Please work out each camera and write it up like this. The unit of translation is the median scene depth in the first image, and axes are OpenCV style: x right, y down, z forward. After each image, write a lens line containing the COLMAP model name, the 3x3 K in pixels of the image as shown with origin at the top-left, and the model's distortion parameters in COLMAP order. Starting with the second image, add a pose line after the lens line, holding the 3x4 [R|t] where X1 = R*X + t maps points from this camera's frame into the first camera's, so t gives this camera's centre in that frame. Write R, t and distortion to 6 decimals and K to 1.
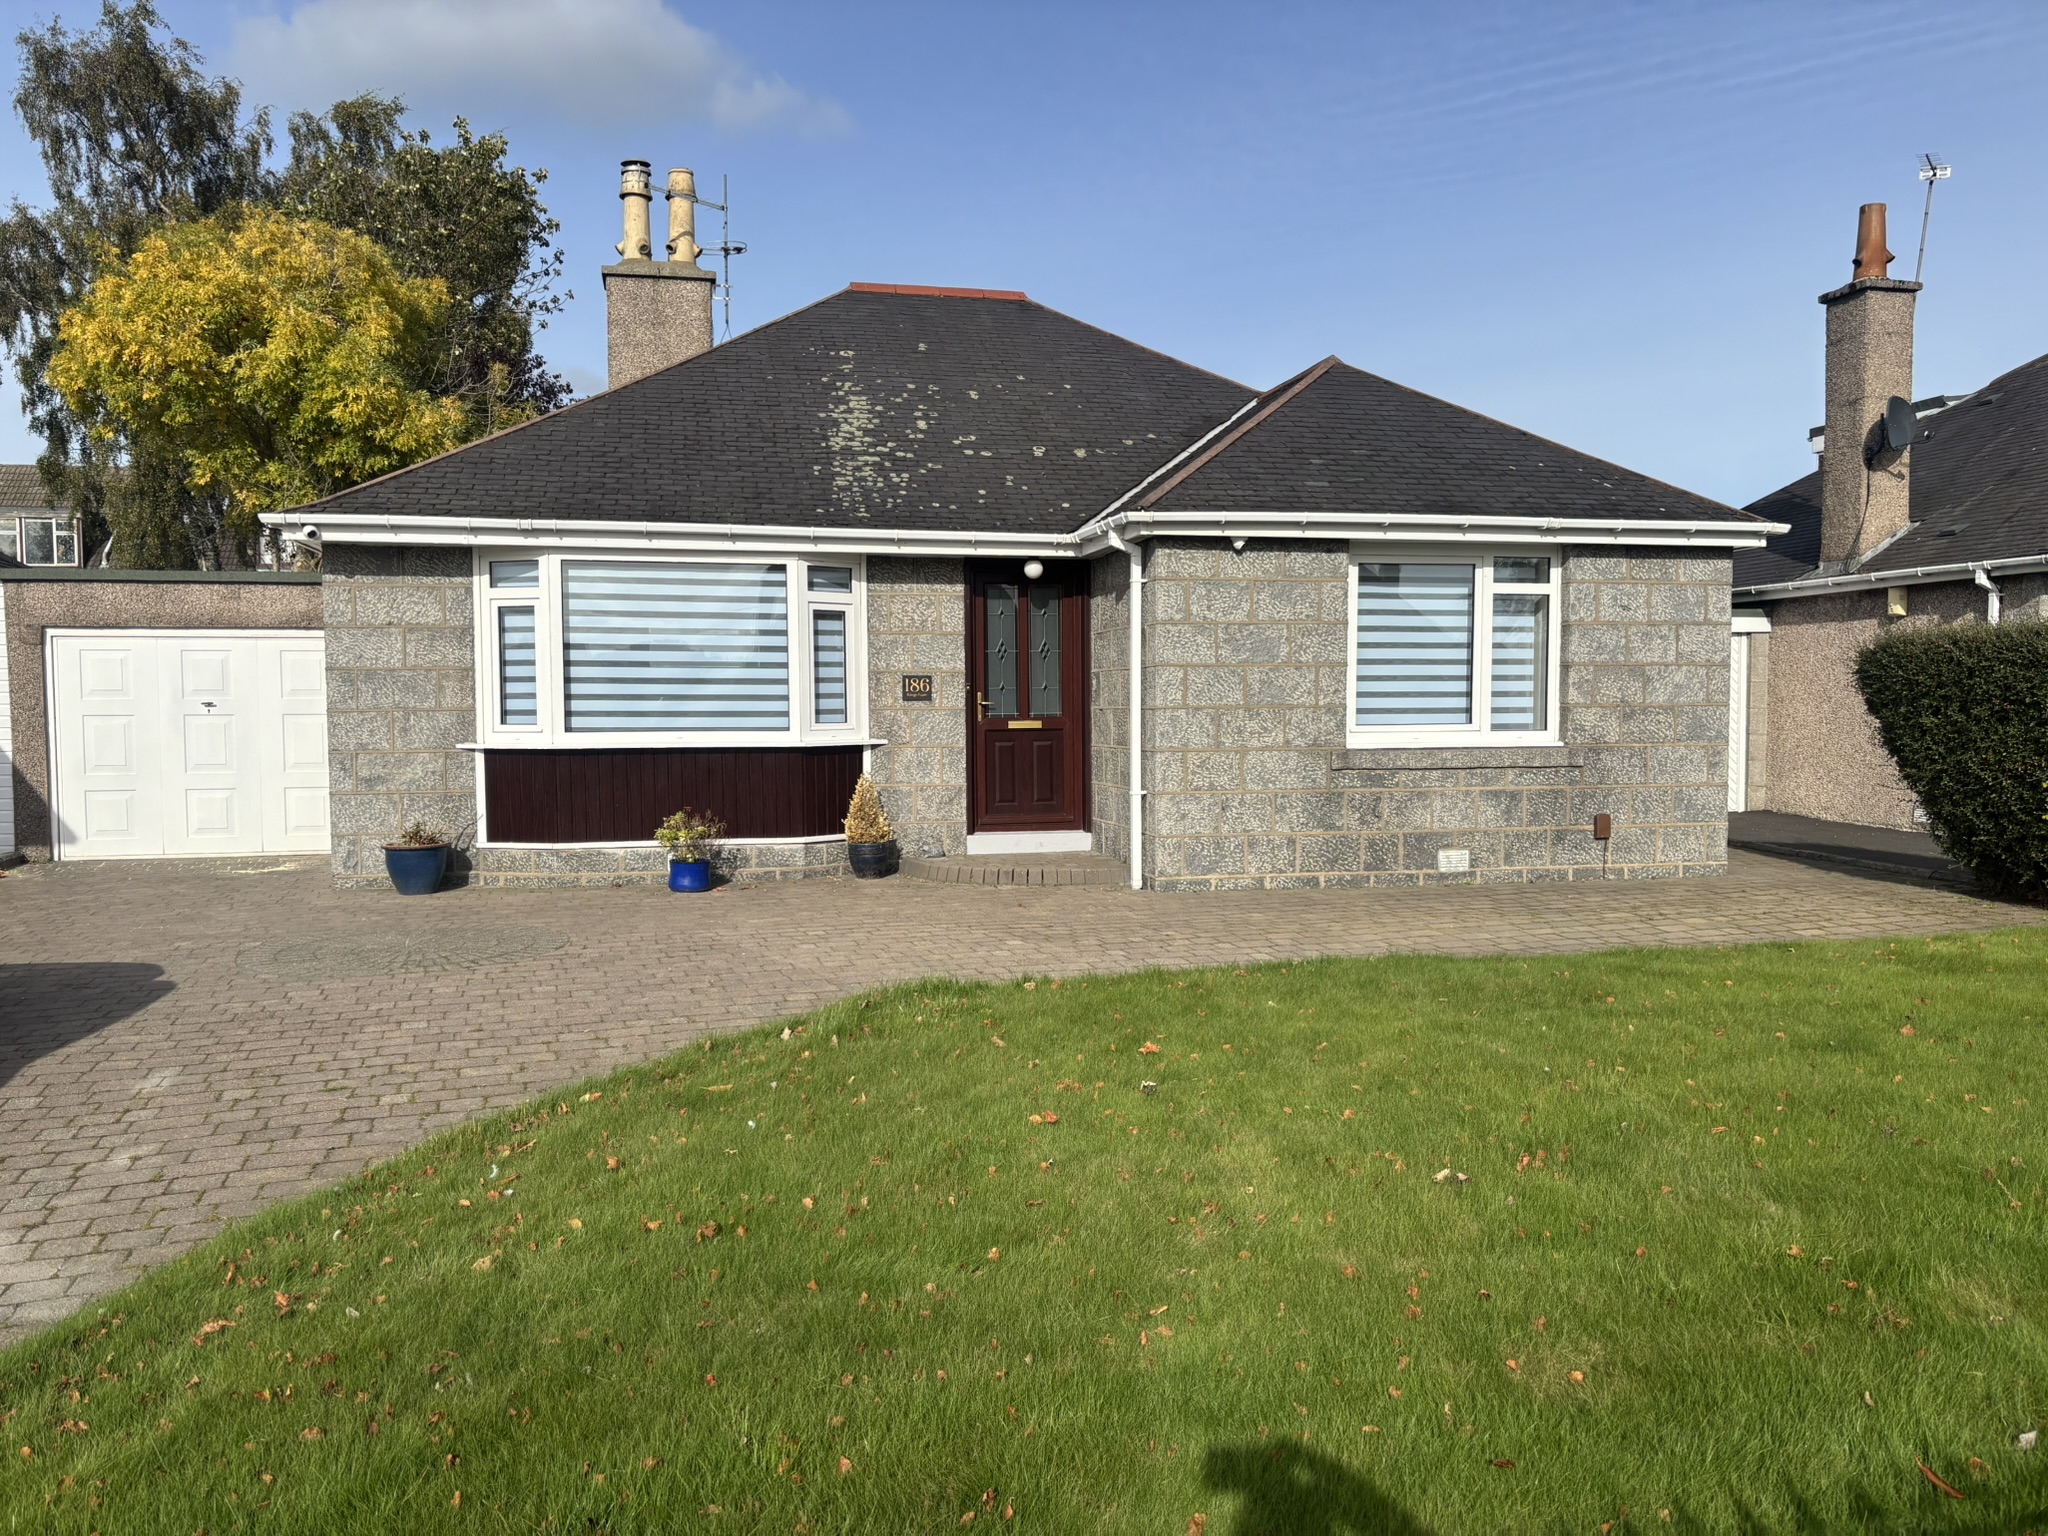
lens RADIAL K [[1576.4, 0, 1030.4], [0, 1576.4, 772.4], [0, 0, 1]] dist [0.070887, -0.085672]
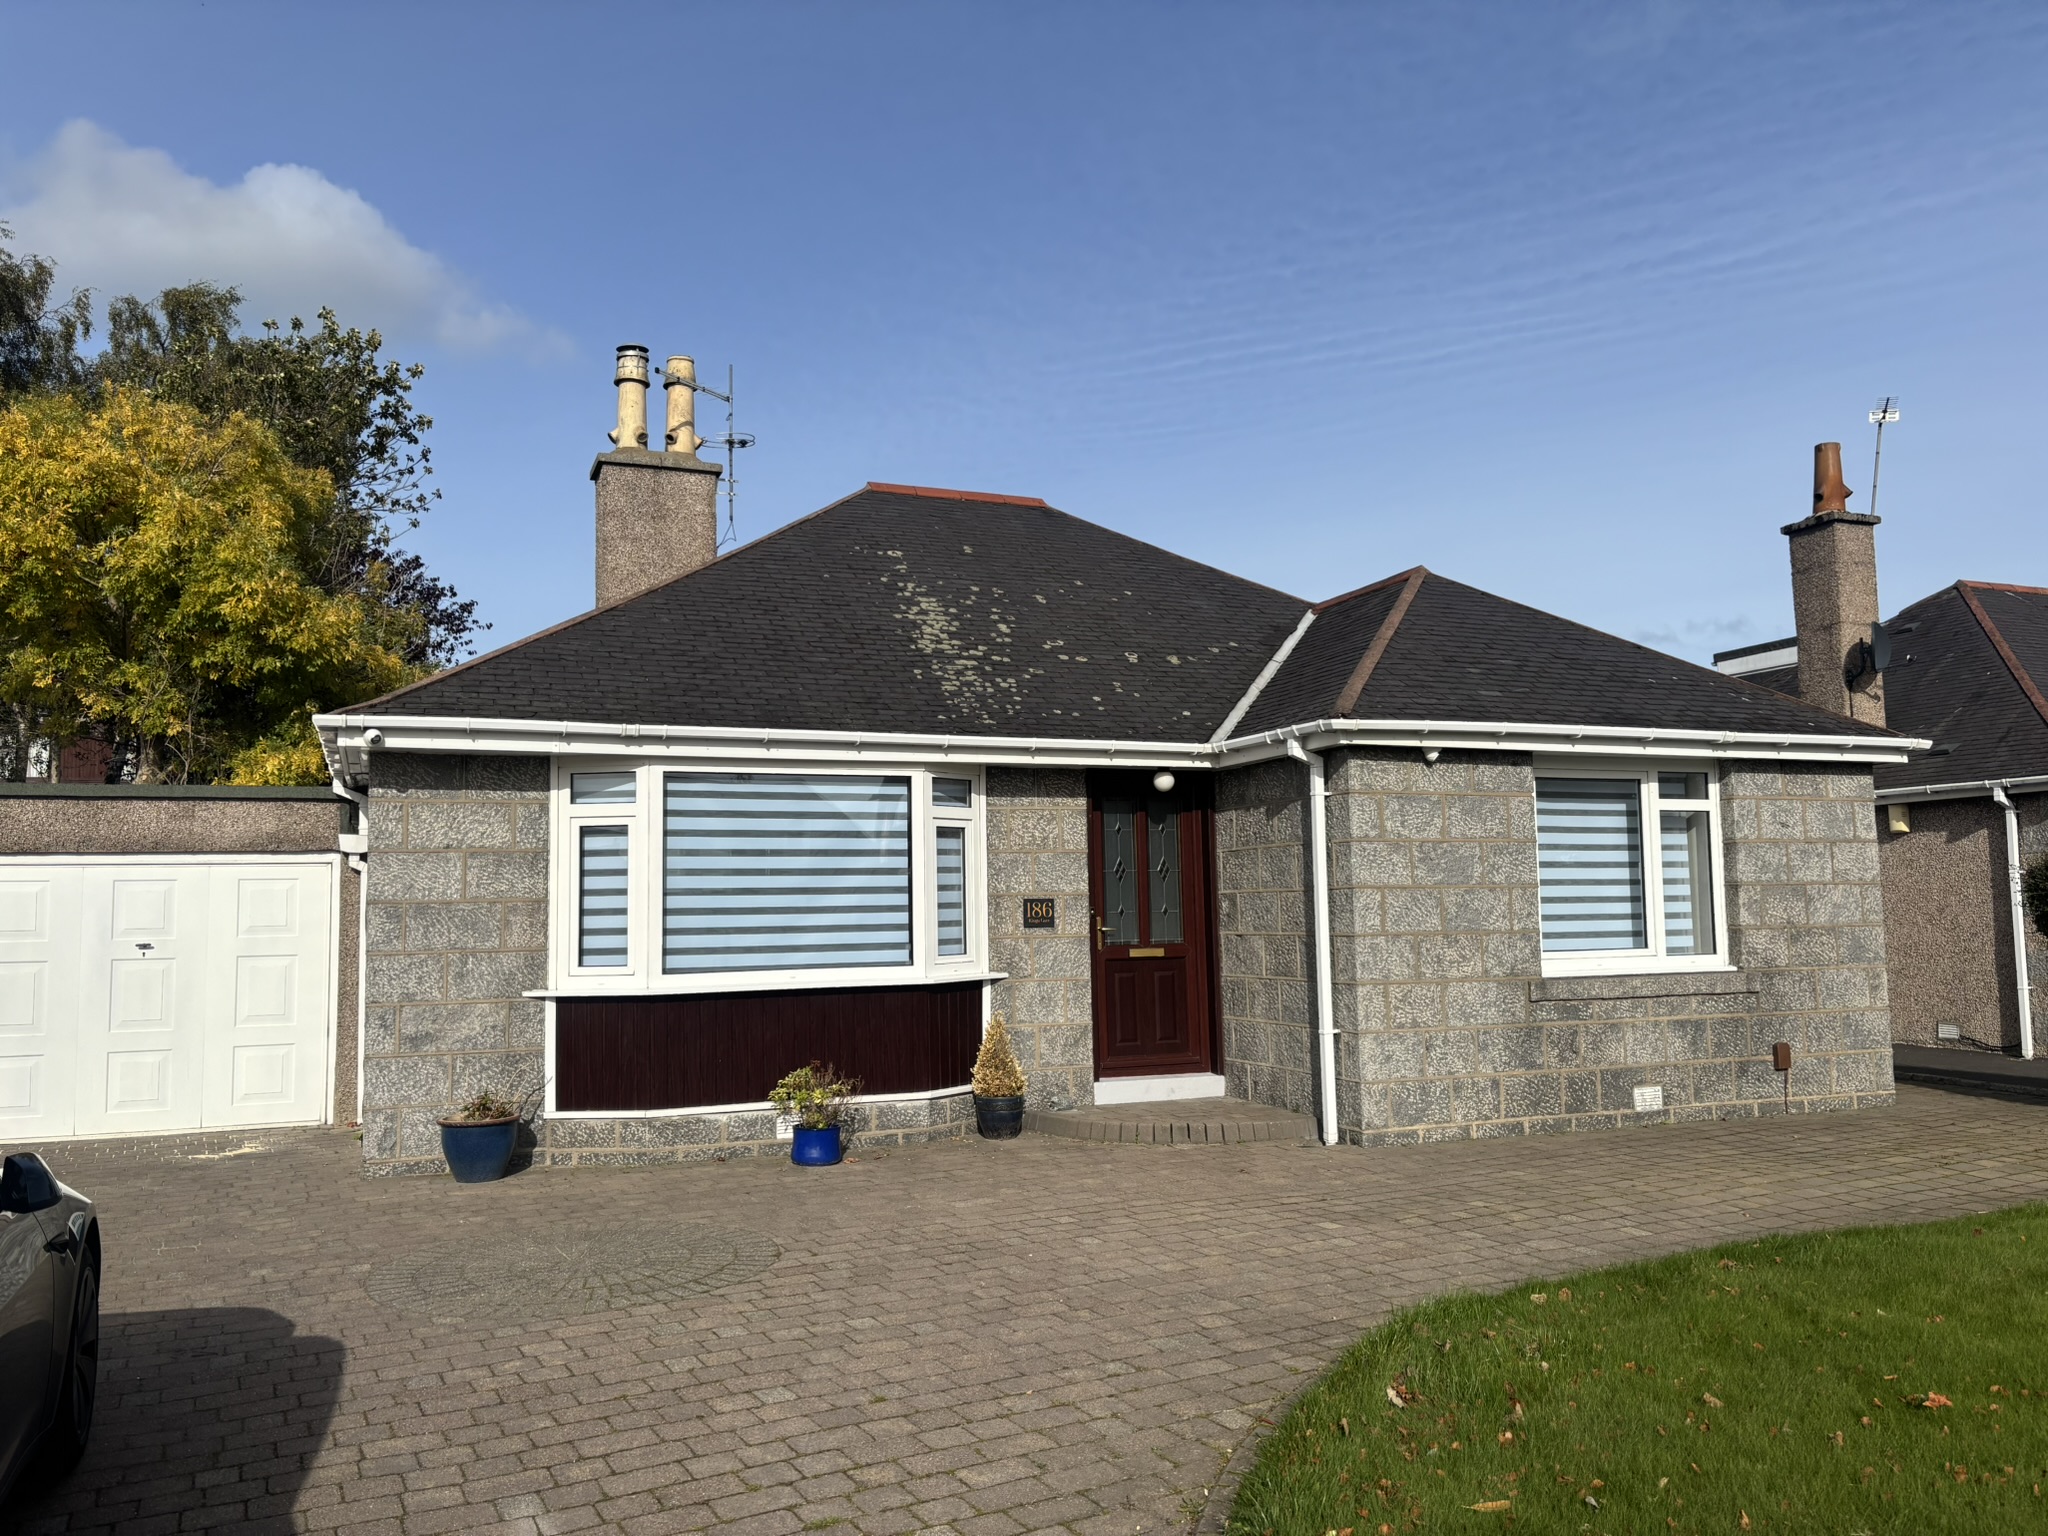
lens RADIAL K [[1556.1, 0, 1023.0], [0, 1556.1, 777.2], [0, 0, 1]] dist [0.060262, -0.075390]
pose [[0.986234, 0.002764, 0.165335, -0.233287], [0.019137, 0.991234, -0.130723, -0.016385], [-0.164247, 0.132087, 0.977536, 0.142318]]
